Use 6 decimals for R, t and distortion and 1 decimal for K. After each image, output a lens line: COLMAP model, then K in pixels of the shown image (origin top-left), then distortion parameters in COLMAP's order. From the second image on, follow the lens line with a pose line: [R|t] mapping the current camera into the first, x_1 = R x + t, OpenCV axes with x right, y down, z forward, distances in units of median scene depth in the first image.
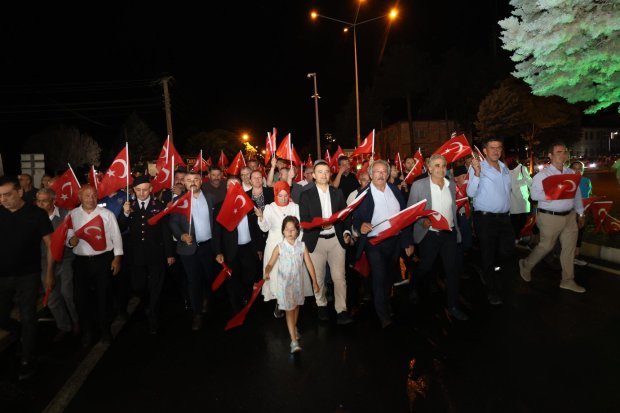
lens RADIAL K [[433.0, 0, 311.0], [0, 433.0, 208.1], [0, 0, 1]] dist [0.005667, -0.004246]
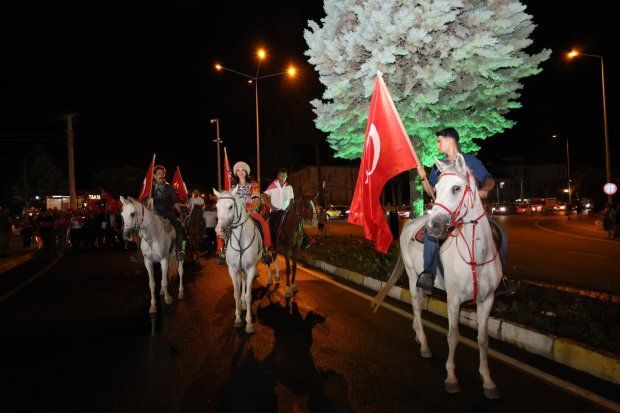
lens RADIAL K [[433.0, 0, 309.7], [0, 433.0, 205.8], [0, 0, 1]] dist [0.005667, -0.004246]
pose [[0.986013, 0.026781, 0.164501, 0.050942], [-0.010957, 0.995286, -0.096360, 0.001095], [-0.166306, 0.093209, 0.981659, -0.054597]]
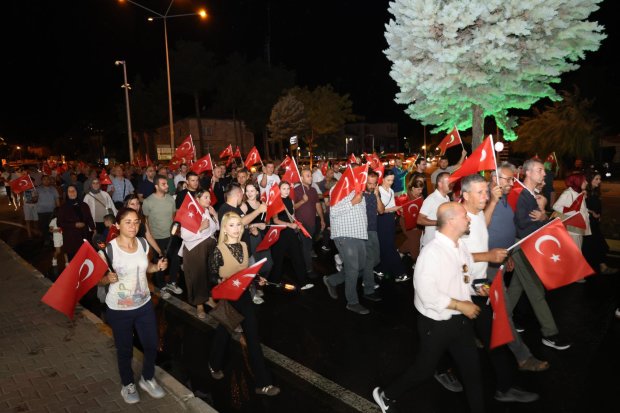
lens RADIAL K [[433.0, 0, 310.8], [0, 433.0, 205.6], [0, 0, 1]] dist [0.005667, -0.004246]
pose [[0.855250, -0.028579, 0.517428, -0.112380], [0.026077, 0.999587, 0.012108, -0.003284], [-0.517560, 0.003137, 0.855641, 0.002307]]
